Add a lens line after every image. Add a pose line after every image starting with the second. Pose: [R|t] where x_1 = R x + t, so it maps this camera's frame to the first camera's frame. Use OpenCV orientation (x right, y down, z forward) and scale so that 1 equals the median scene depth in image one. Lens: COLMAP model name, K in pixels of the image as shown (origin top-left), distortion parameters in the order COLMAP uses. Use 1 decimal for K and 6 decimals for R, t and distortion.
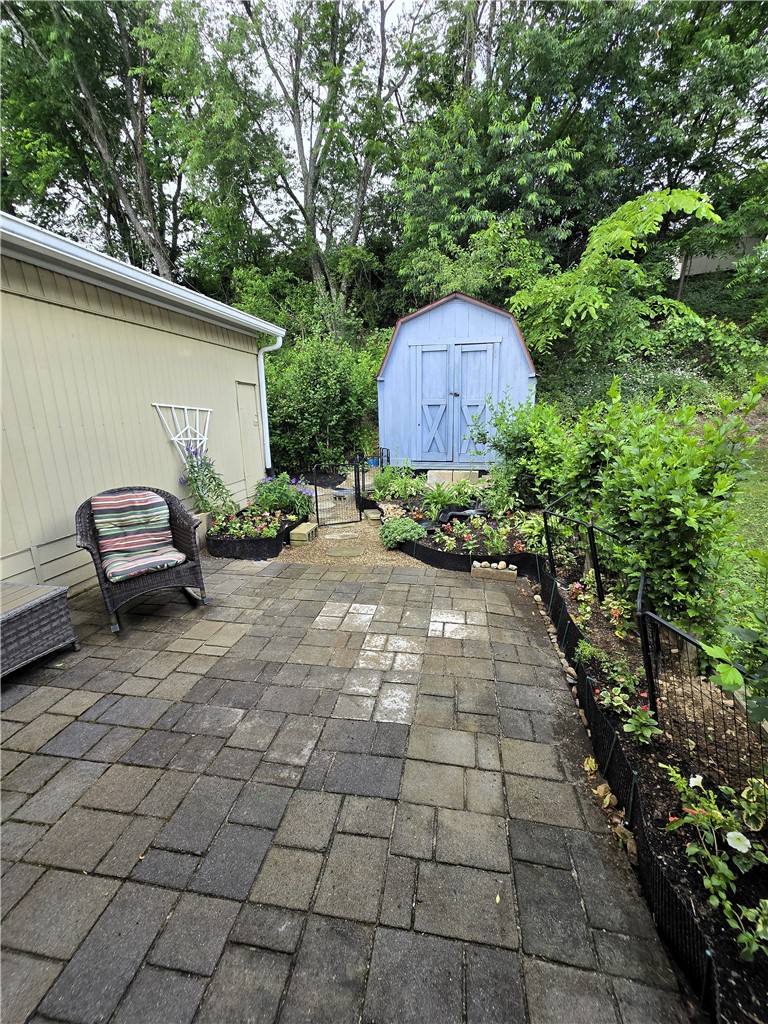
lens RADIAL K [[417.3, 0, 387.3], [0, 417.3, 513.5], [0, 0, 1]] dist [0.002578, 0.000258]
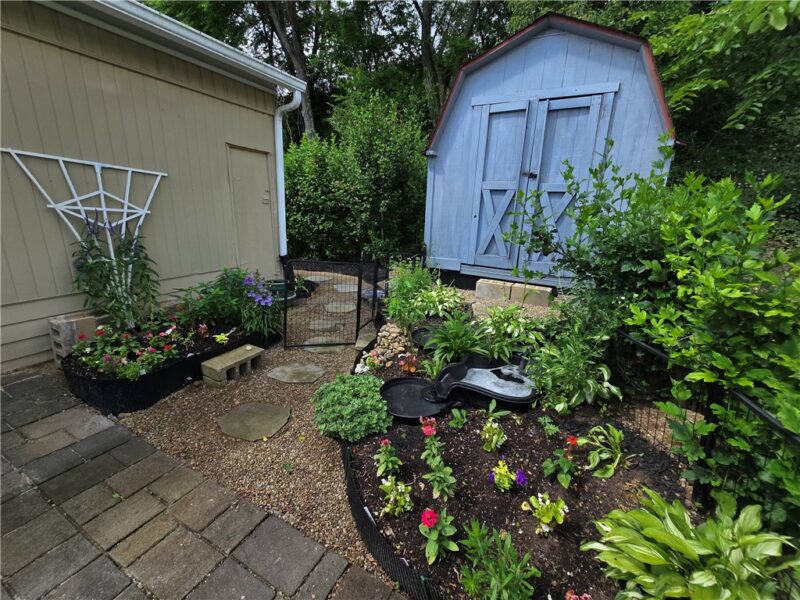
lens RADIAL K [[326.0, 0, 399.0], [0, 326.0, 295.3], [0, 0, 1]] dist [0.002578, 0.000258]
pose [[0.954135, 0.126808, -0.271193, 0.128636], [-0.121772, 0.991927, 0.035391, -0.081406], [0.273491, -0.000744, 0.961874, 0.427067]]
